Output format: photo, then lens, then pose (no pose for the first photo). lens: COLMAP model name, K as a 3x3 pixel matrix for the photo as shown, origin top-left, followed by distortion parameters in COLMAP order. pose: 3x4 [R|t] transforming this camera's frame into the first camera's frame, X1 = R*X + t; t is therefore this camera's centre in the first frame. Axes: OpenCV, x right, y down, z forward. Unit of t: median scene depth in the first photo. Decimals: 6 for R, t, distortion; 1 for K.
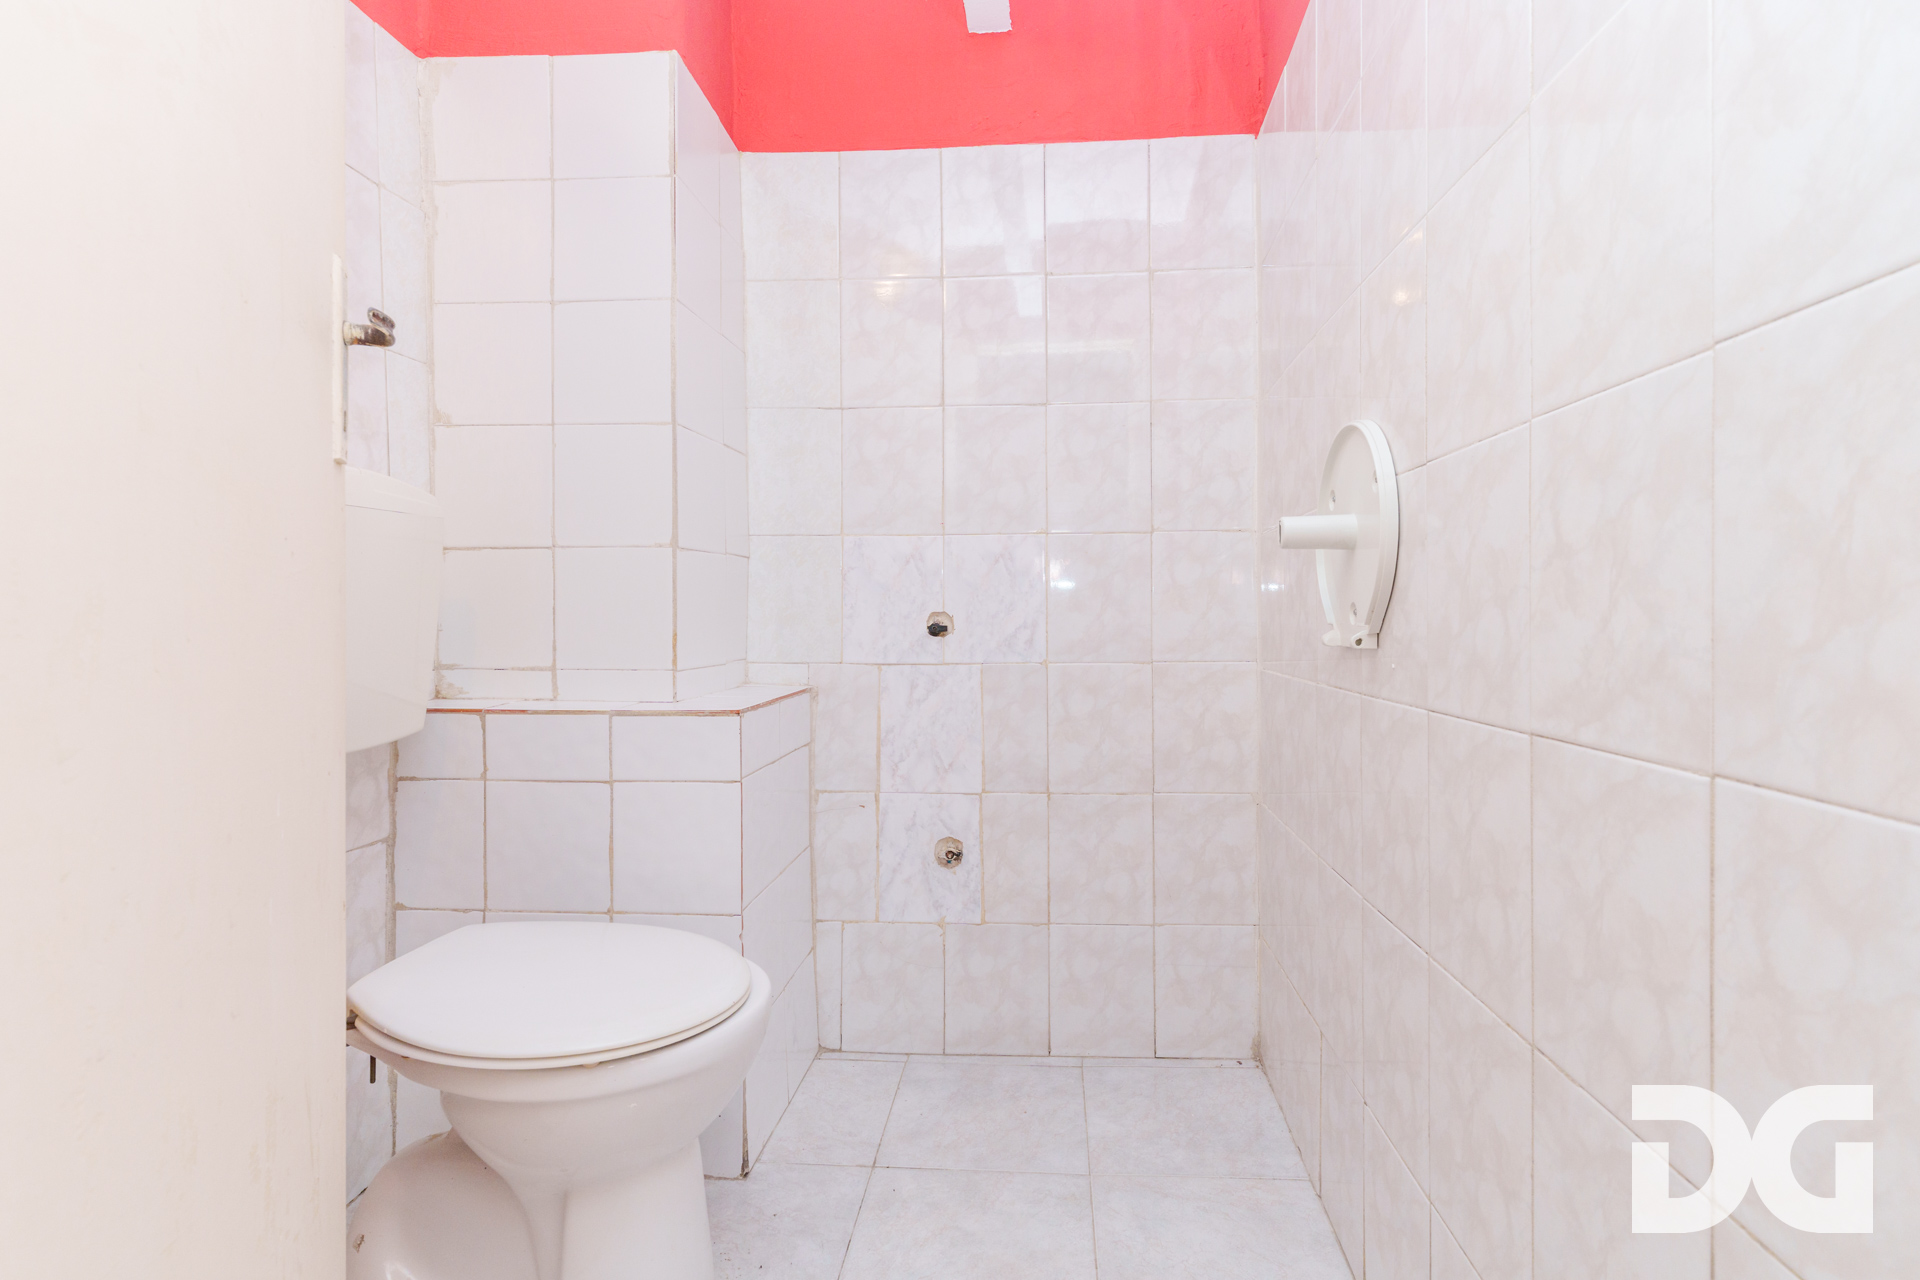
lens RADIAL K [[942.1, 0, 1004.0], [0, 942.1, 626.7], [0, 0, 1]] dist [-0.000215, 0.002516]
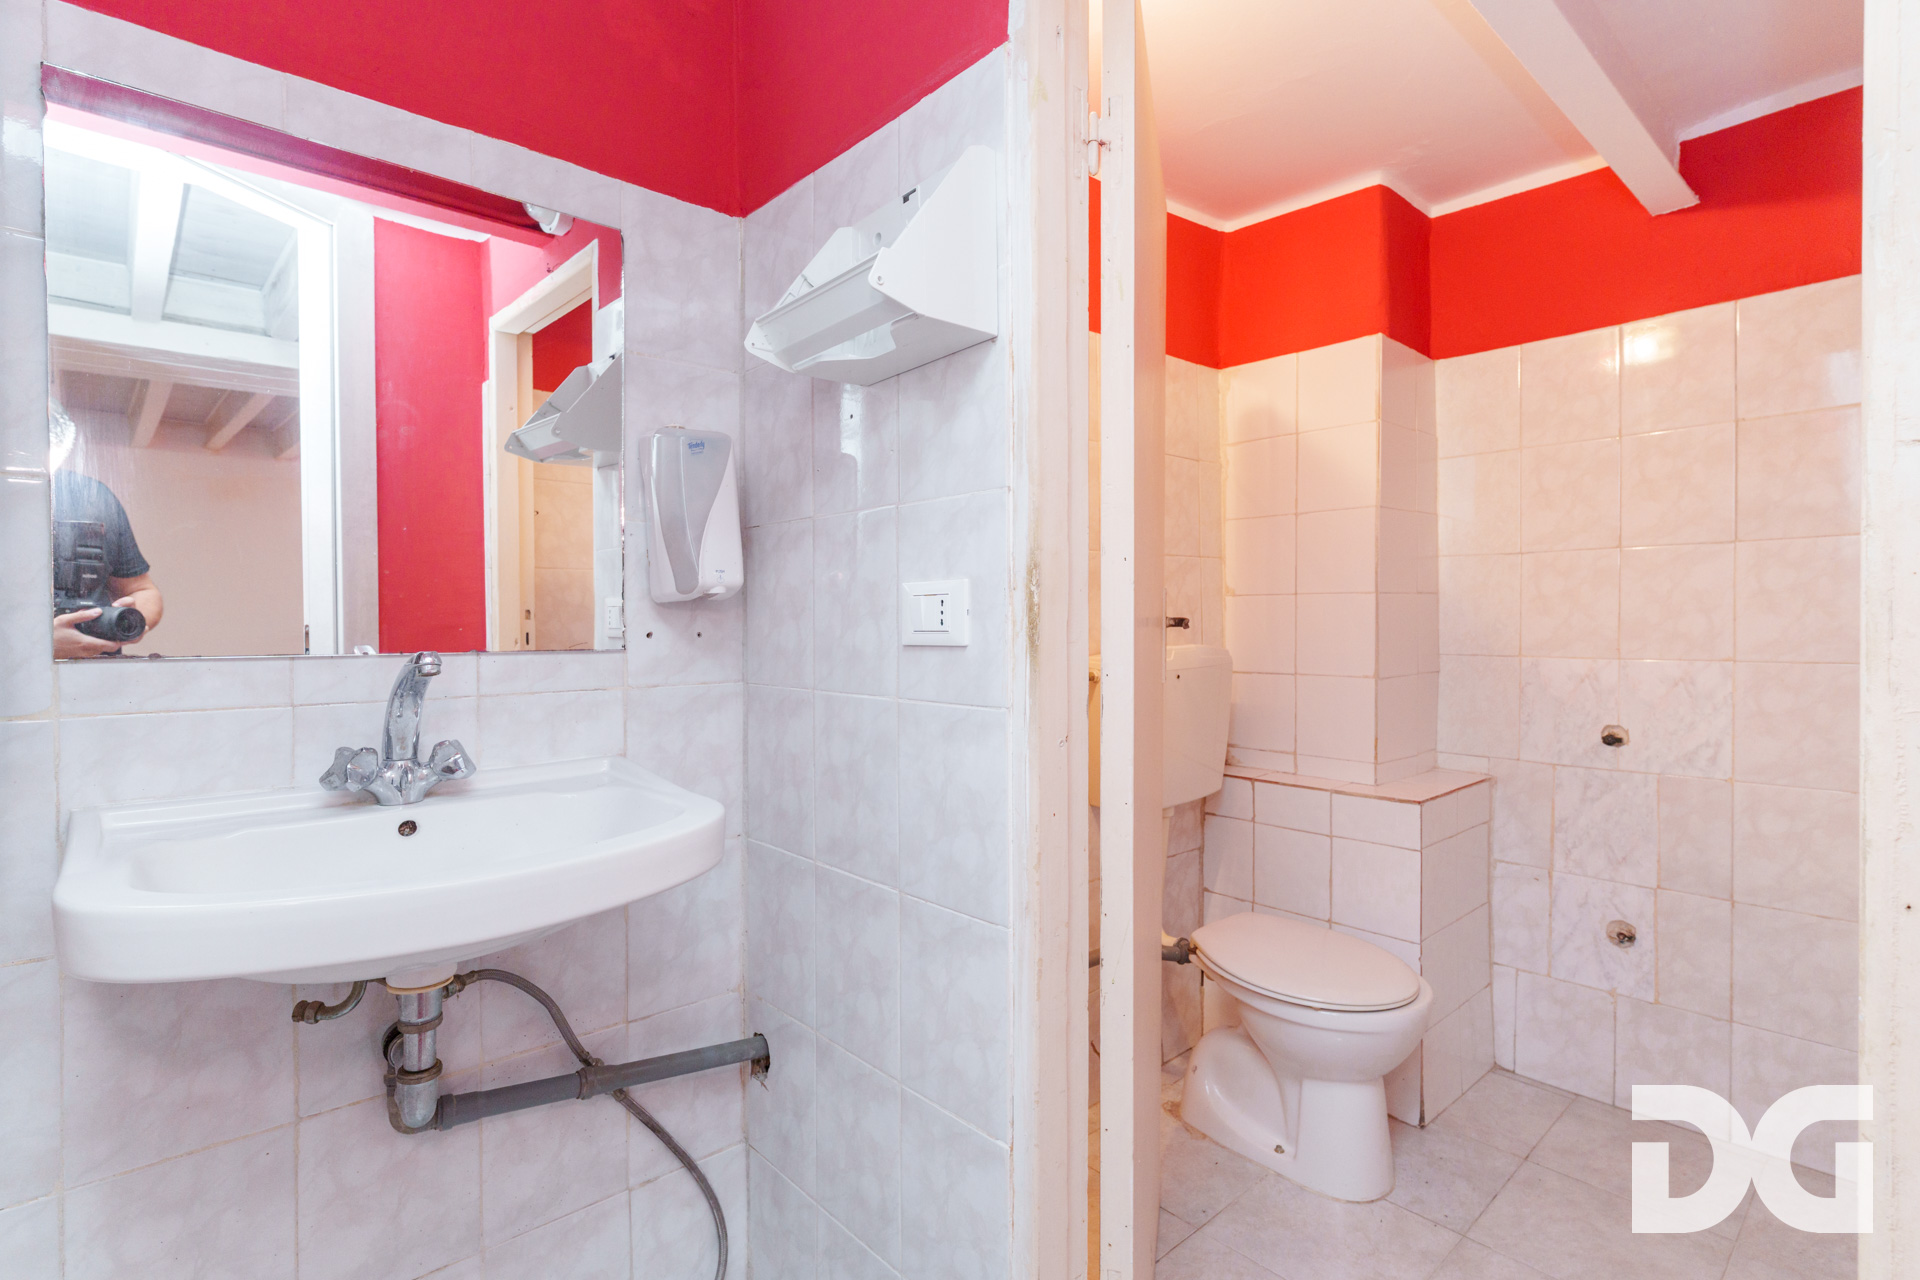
lens RADIAL K [[942.1, 0, 959.5], [0, 942.1, 631.9], [0, 0, 1]] dist [-0.000215, 0.002516]
pose [[0.710566, 0.011352, -0.703538, 0.174719], [-0.003556, 0.999915, 0.012543, -0.142920], [0.703621, -0.006411, 0.710546, -0.392585]]
